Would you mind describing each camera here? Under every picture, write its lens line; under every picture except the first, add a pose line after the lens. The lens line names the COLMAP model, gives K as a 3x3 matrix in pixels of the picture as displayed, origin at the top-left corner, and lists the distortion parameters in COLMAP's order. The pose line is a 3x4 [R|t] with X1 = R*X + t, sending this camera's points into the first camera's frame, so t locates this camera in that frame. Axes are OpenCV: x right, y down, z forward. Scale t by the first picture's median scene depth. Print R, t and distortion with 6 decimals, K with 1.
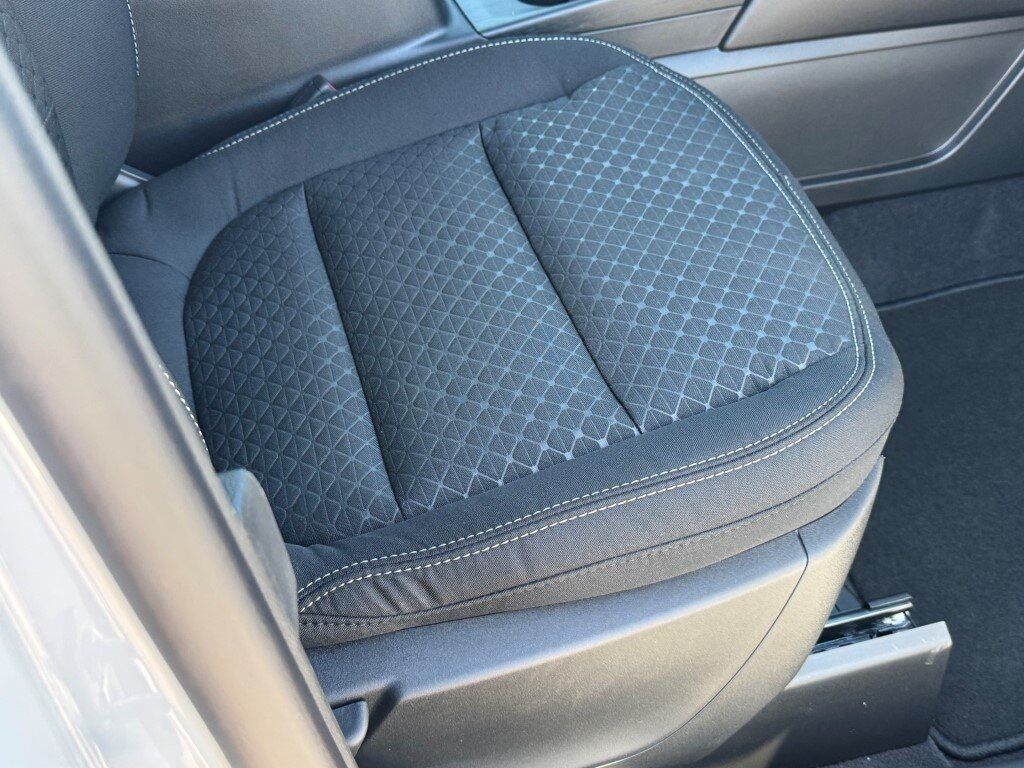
lens RADIAL K [[1278.2, 0, 512.0], [0, 1278.2, 384.0], [0, 0, 1]] dist [0.093359, -0.016700]
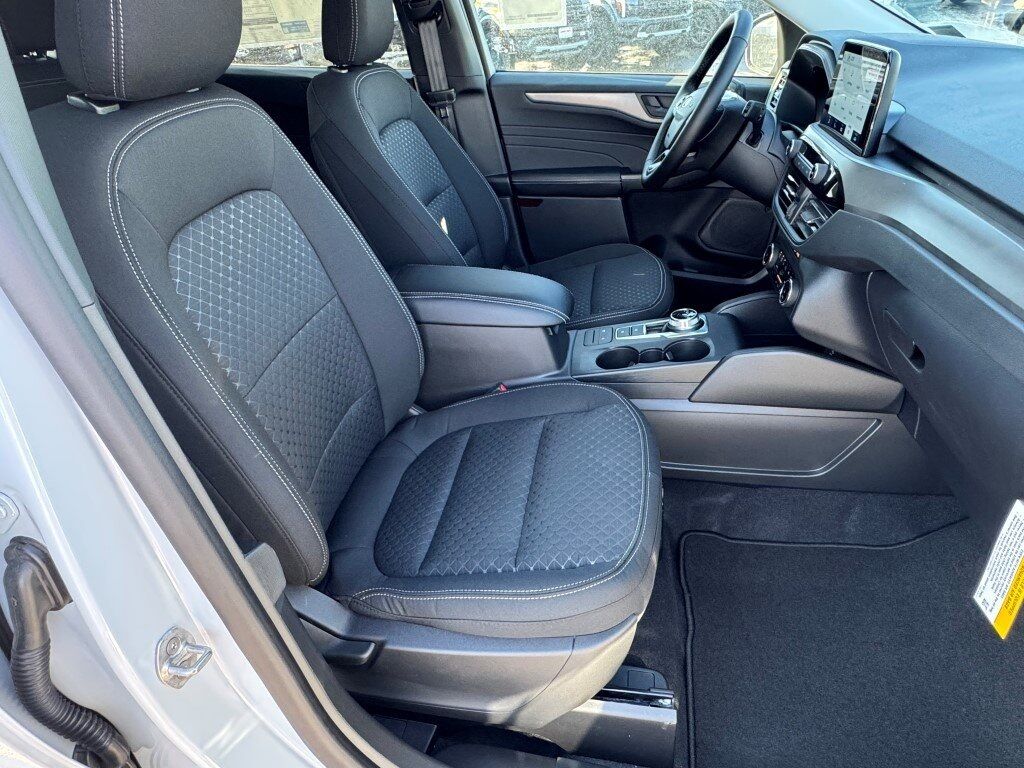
lens RADIAL K [[678.0, 0, 512.0], [0, 678.0, 384.0], [0, 0, 1]] dist [0.006208, 0.001069]
pose [[0.871039, 0.175546, -0.458775, 0.509503], [-0.235892, 0.968708, -0.077204, -0.164596], [0.430866, 0.175469, 0.885192, -0.123715]]
